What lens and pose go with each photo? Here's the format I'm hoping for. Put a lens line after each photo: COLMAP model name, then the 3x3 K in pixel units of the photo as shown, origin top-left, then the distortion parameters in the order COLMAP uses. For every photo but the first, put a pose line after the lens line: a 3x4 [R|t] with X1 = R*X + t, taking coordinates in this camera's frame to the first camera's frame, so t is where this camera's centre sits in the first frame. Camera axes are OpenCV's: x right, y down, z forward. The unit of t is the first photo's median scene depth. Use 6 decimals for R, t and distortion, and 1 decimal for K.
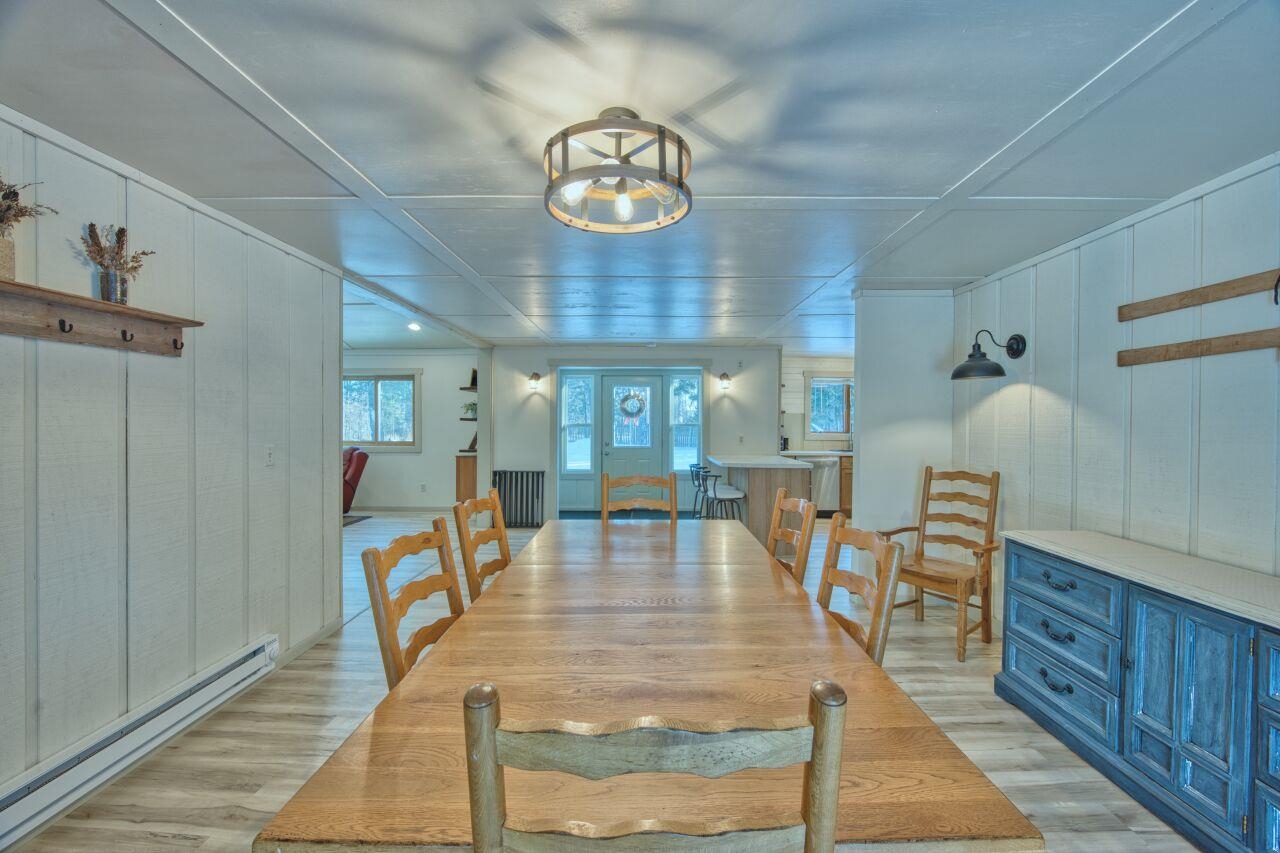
lens RADIAL K [[510.7, 0, 643.0], [0, 510.7, 426.5], [0, 0, 1]] dist [-0.029703, 0.000553]
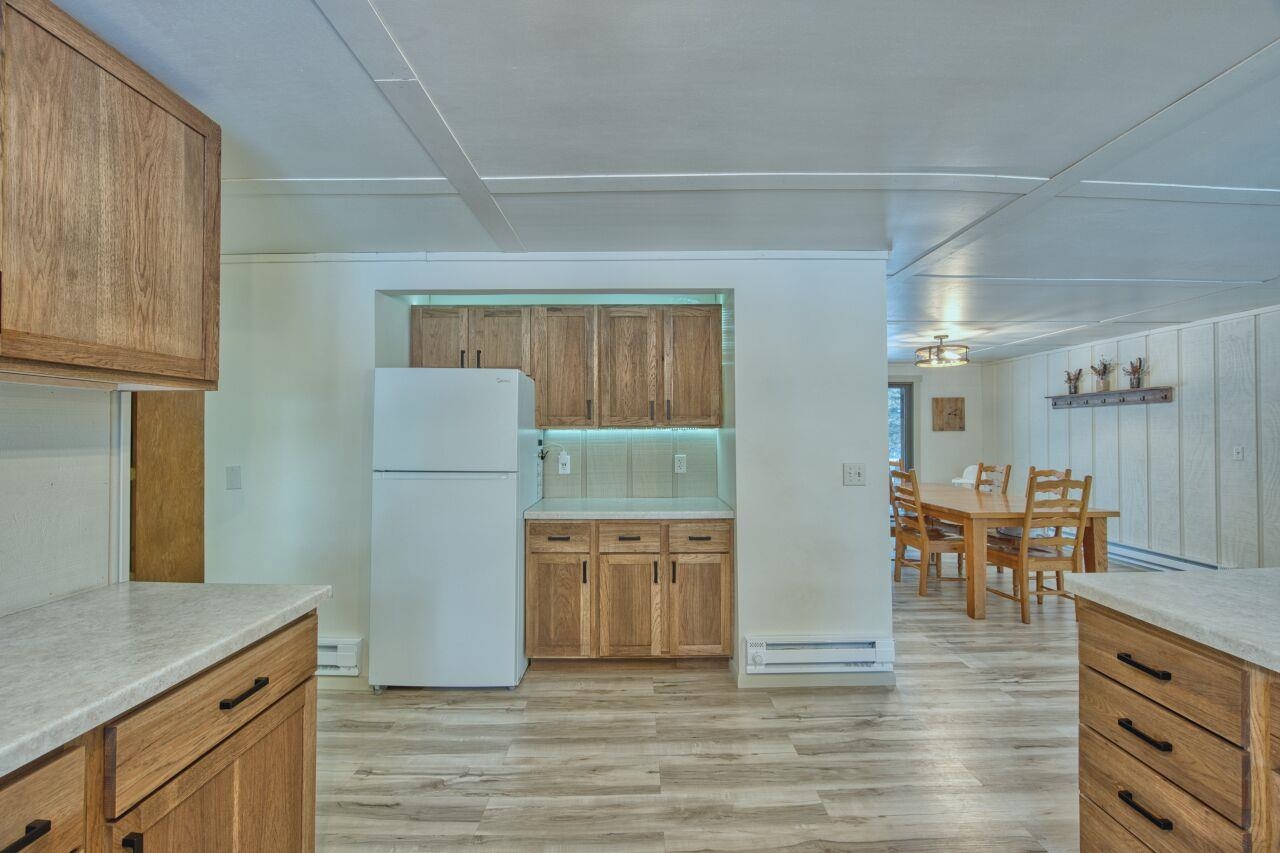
lens RADIAL K [[517.1, 0, 646.5], [0, 517.1, 423.2], [0, 0, 1]] dist [-0.013245, 0.000097]
pose [[-0.999882, 0.000931, -0.015330, 1.011832], [0.001045, 0.999972, -0.007421, -0.020077], [0.015323, -0.007436, -0.999855, 2.243558]]
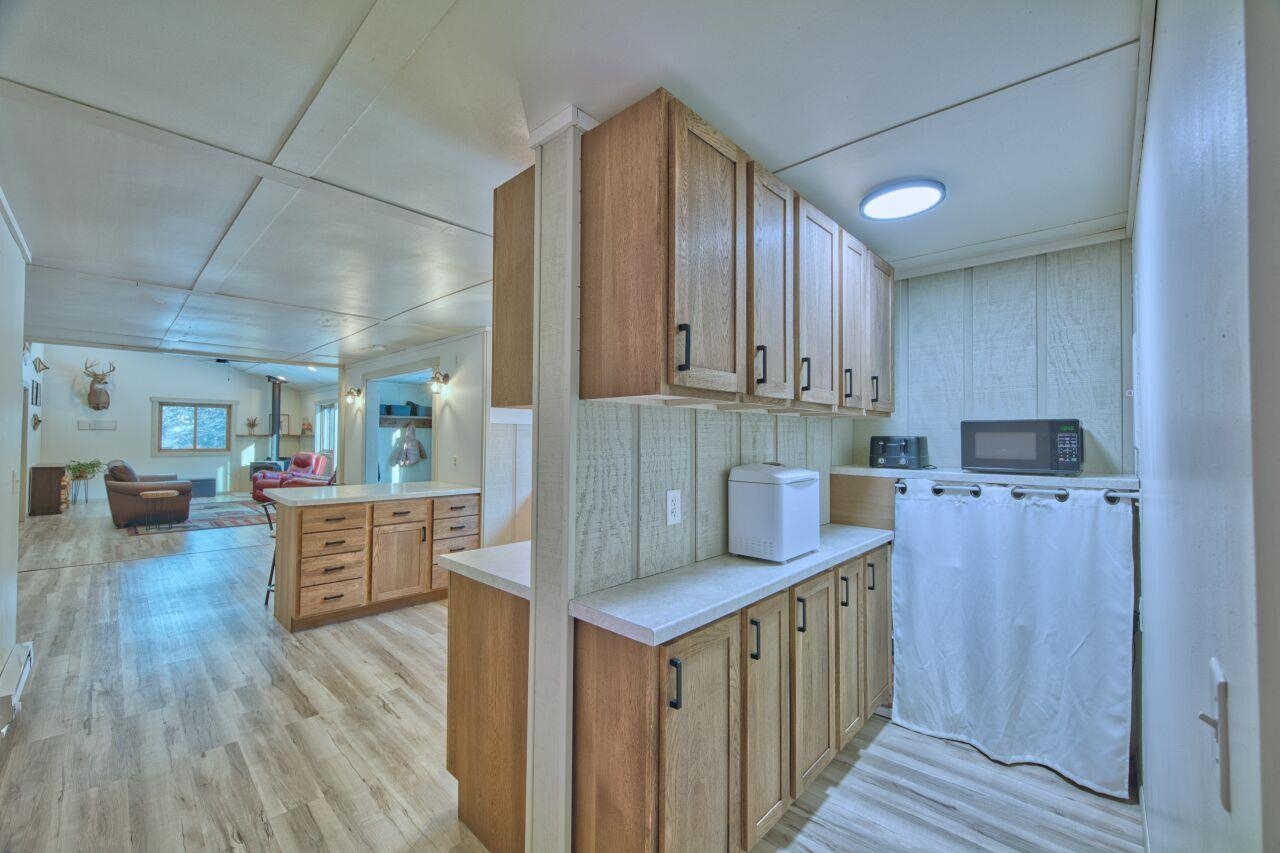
lens RADIAL K [[510.7, 0, 643.0], [0, 510.7, 426.5], [0, 0, 1]] dist [-0.029703, 0.000553]
pose [[0.733377, -0.012110, -0.679715, 1.967028], [-0.012656, 0.999425, -0.031461, -0.013467], [0.679705, 0.031675, 0.732802, 1.424887]]
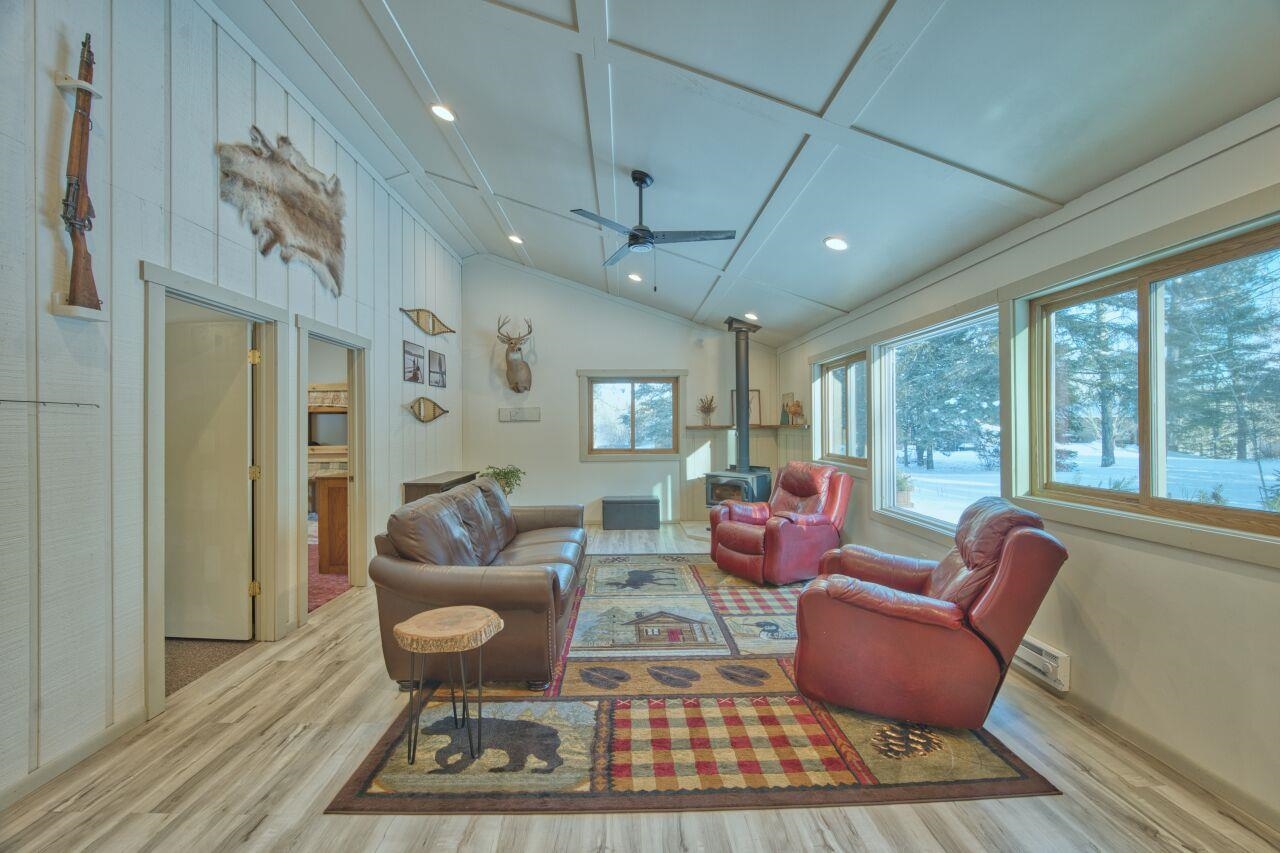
lens RADIAL K [[508.4, 0, 640.0], [0, 508.4, 426.5], [0, 0, 1]] dist [0.000469, 0.000497]
pose [[0.028354, -0.003207, -0.999593, -0.667537], [-0.005251, 0.999981, -0.003357, -0.020603], [0.999584, 0.005344, 0.028337, 1.855411]]
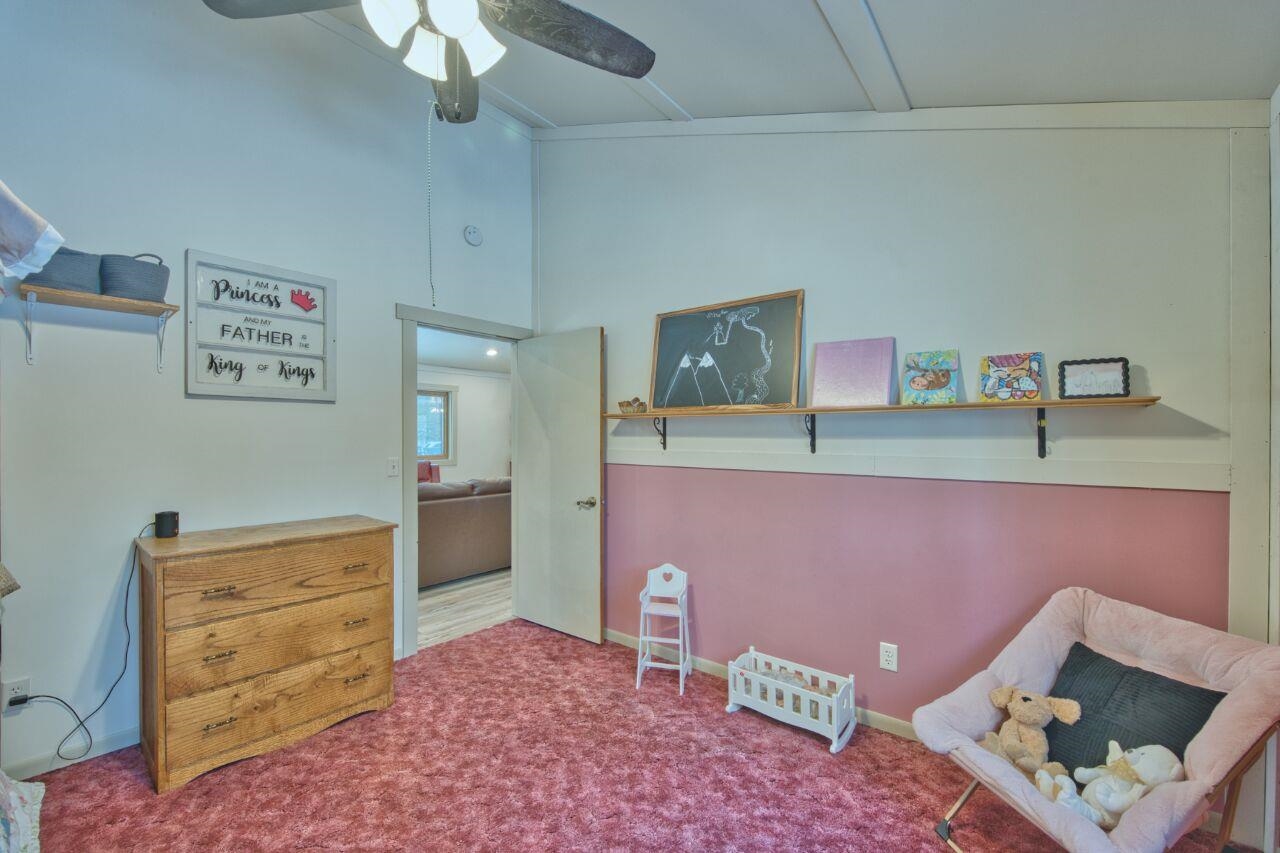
lens RADIAL K [[517.1, 0, 646.5], [0, 517.1, 423.2], [0, 0, 1]] dist [-0.013245, 0.000097]
pose [[0.616323, 0.006465, 0.787467, -2.759327], [0.012133, 0.999770, -0.017704, -0.029715], [-0.787400, 0.020465, 0.616102, -0.033953]]
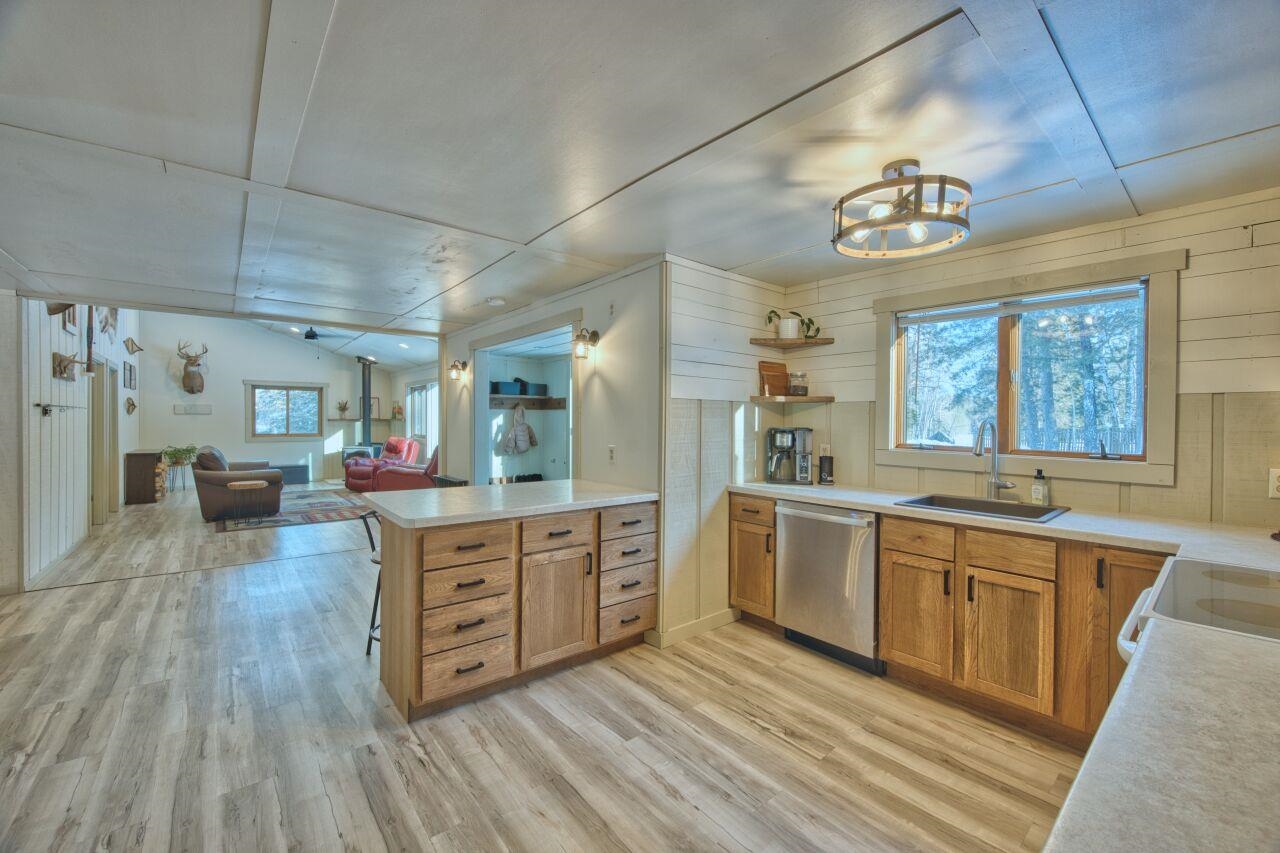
lens RADIAL K [[509.7, 0, 638.8], [0, 509.7, 425.9], [0, 0, 1]] dist [-0.022992, -0.000189]
pose [[0.637314, 0.007408, -0.770569, 1.350425], [-0.012352, 0.999924, -0.000603, -0.006803], [0.770505, 0.009902, 0.637357, 1.521376]]
